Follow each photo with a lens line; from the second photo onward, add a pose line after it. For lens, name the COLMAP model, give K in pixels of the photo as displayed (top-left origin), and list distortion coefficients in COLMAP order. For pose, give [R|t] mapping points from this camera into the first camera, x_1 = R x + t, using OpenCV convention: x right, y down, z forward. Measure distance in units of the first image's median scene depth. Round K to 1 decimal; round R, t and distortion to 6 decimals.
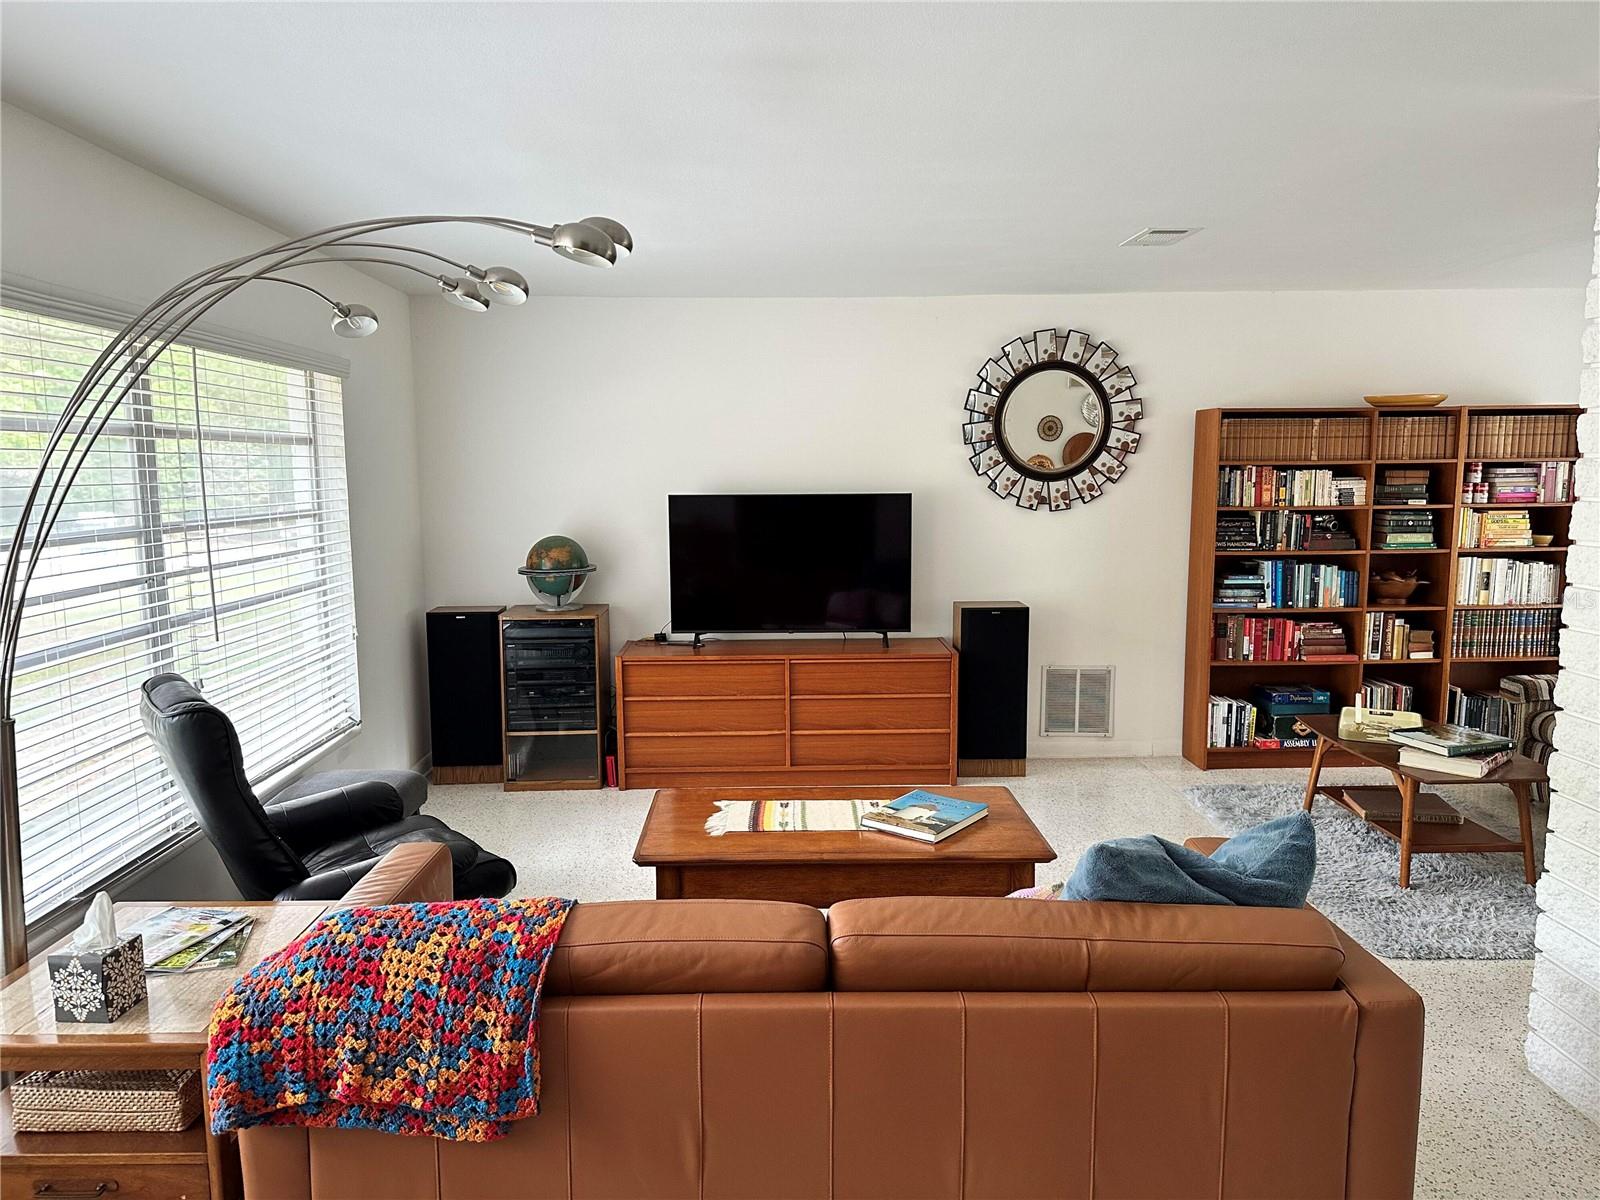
lens RADIAL K [[1099.1, 0, 800.0], [0, 1099.1, 600.0], [0, 0, 1]] dist [0.047914, -0.064442]
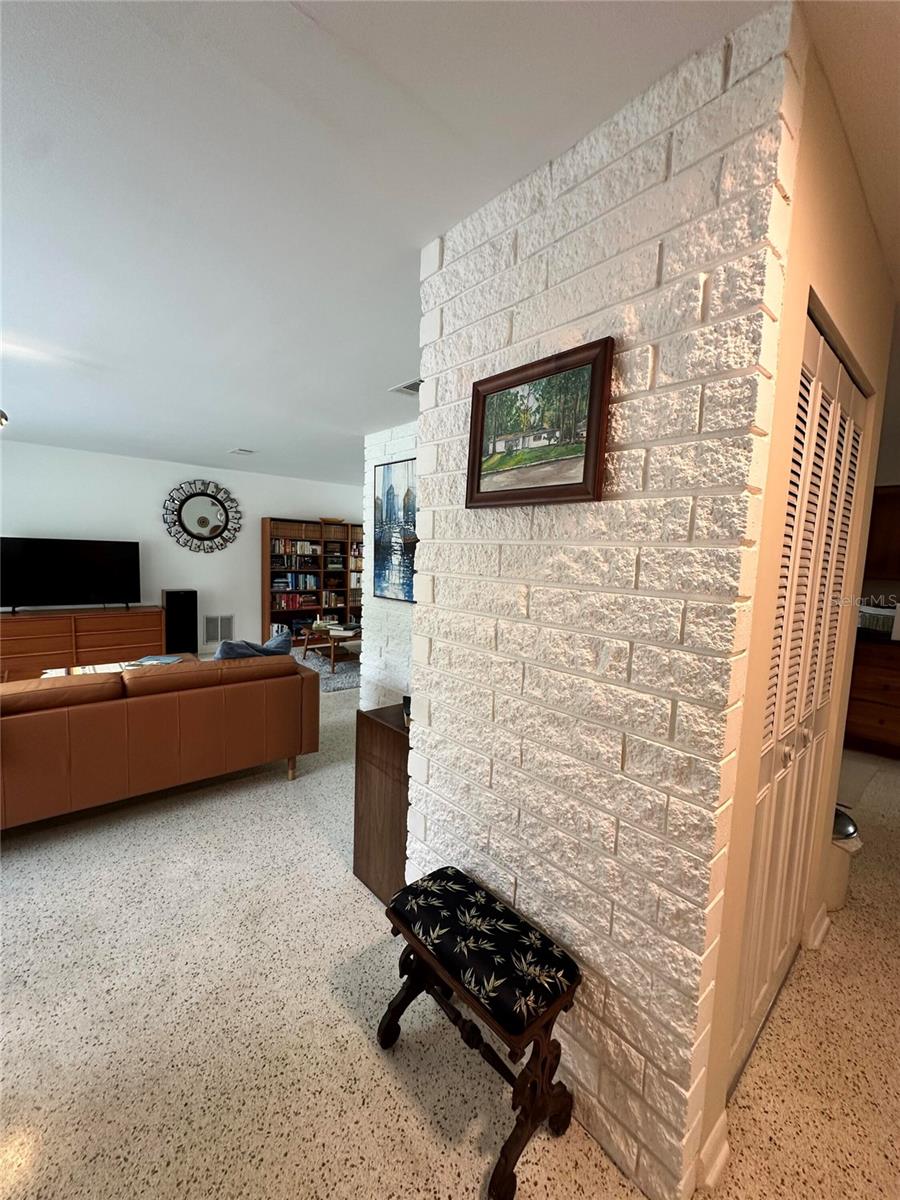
lens RADIAL K [[478.5, 0, 450.0], [0, 478.5, 600.0], [0, 0, 1]] dist [0.001140, 0.000285]
pose [[0.767895, -0.027126, 0.640002, -0.042837], [0.037811, 0.999280, -0.003013, 0.051827], [-0.639459, 0.026513, 0.768368, -0.190700]]
